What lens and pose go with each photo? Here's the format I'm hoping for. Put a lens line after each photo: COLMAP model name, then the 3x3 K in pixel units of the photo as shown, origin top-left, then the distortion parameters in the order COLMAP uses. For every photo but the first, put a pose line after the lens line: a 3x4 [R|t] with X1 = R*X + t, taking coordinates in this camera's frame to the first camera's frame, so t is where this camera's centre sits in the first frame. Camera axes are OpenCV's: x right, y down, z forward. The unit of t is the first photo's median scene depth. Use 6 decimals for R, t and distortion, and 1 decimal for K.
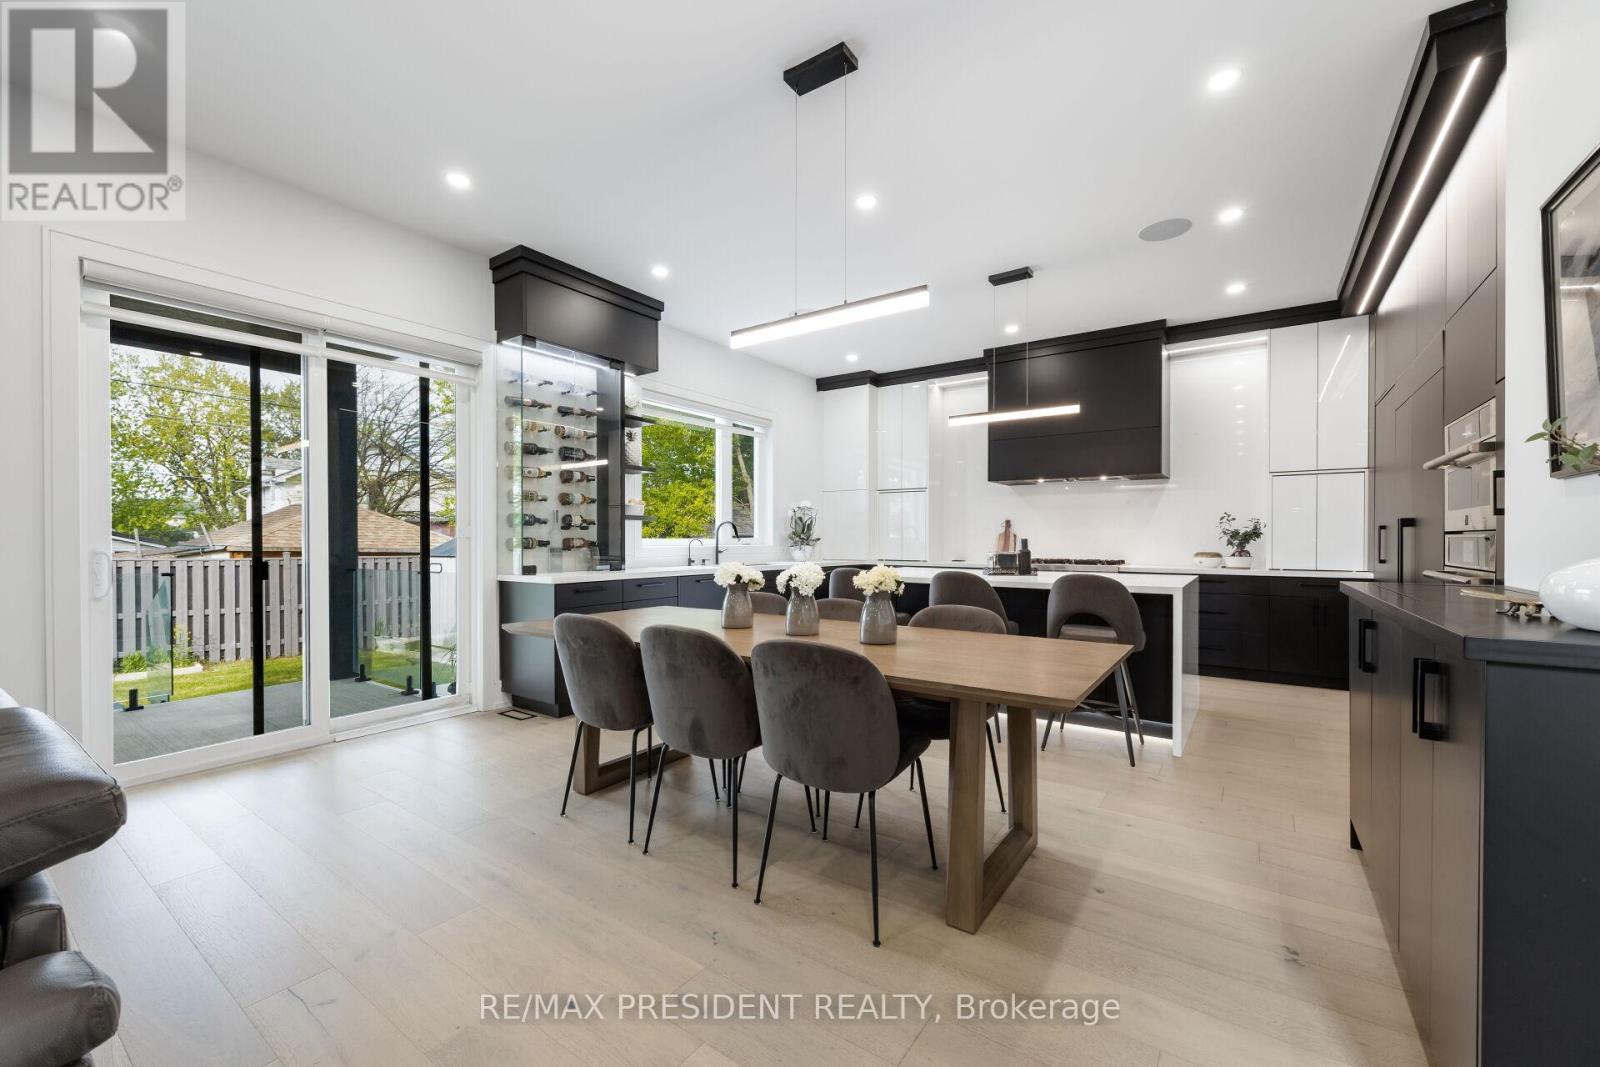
lens RADIAL K [[633.5, 0, 805.0], [0, 633.5, 542.6], [0, 0, 1]] dist [-0.000620, 0.000058]
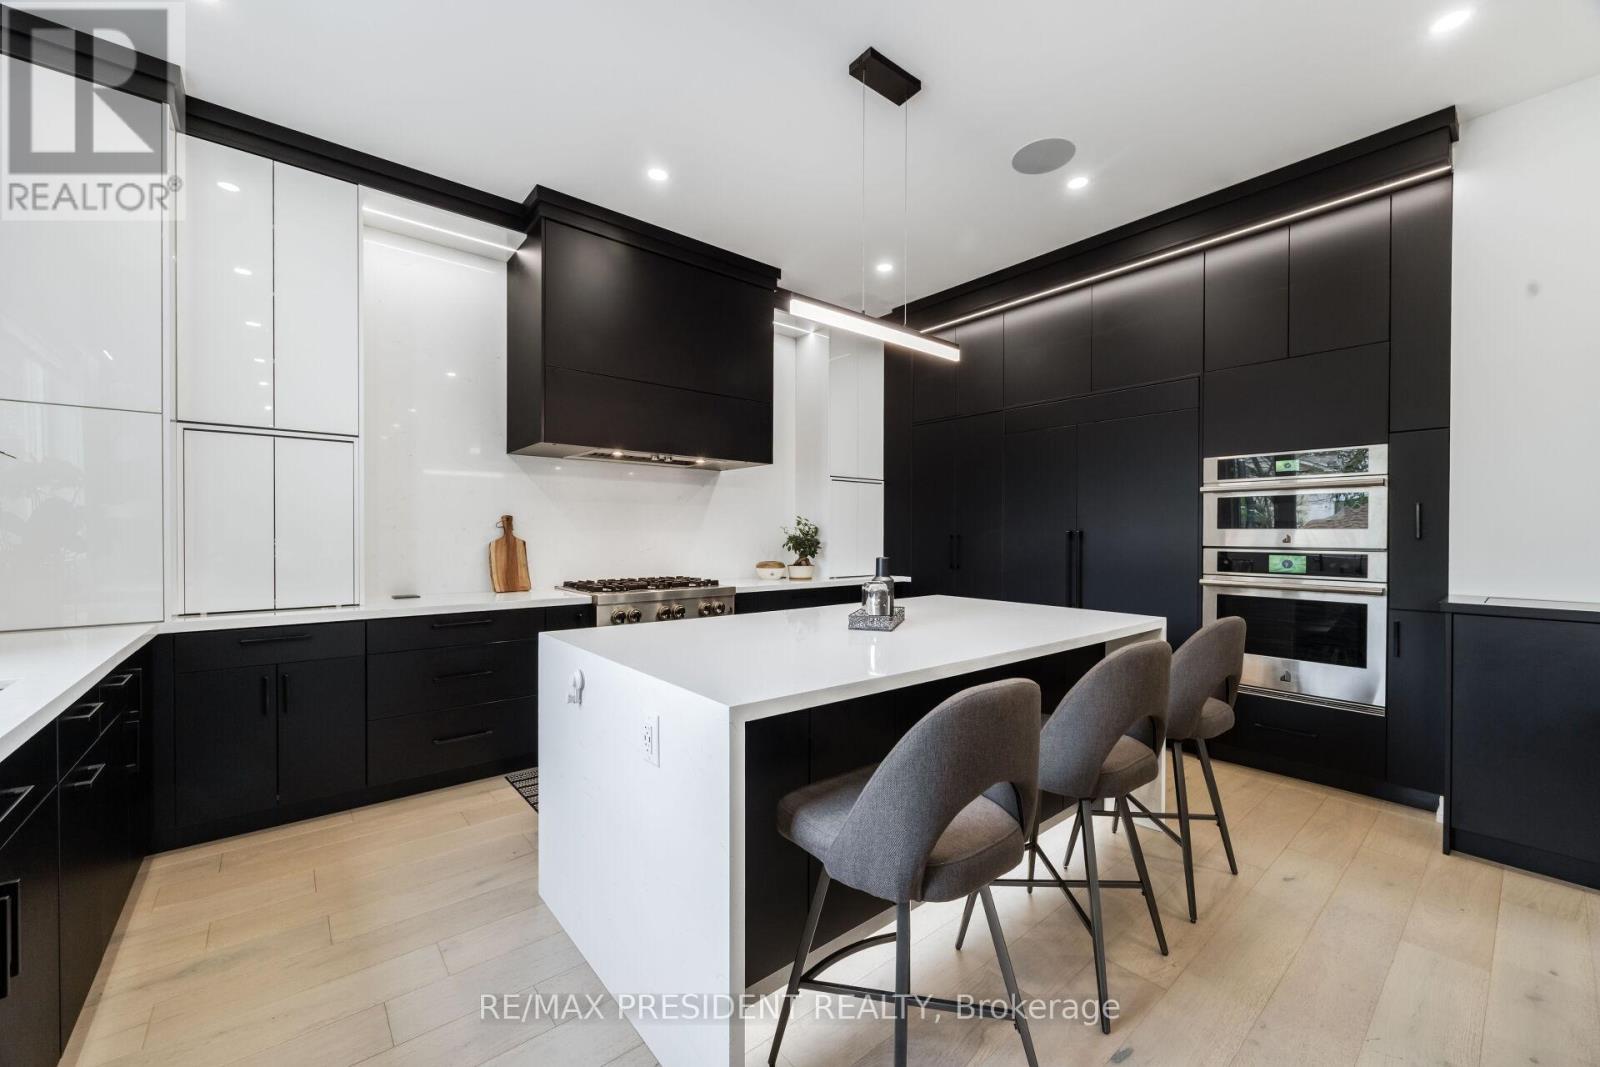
lens RADIAL K [[633.5, 0, 798.2], [0, 633.5, 534.6], [0, 0, 1]] dist [-0.000620, 0.000058]
pose [[0.267685, -0.002966, 0.963502, -0.185981], [0.006495, 0.999978, 0.001274, -0.022688], [-0.963485, 0.005917, 0.267699, 0.772065]]
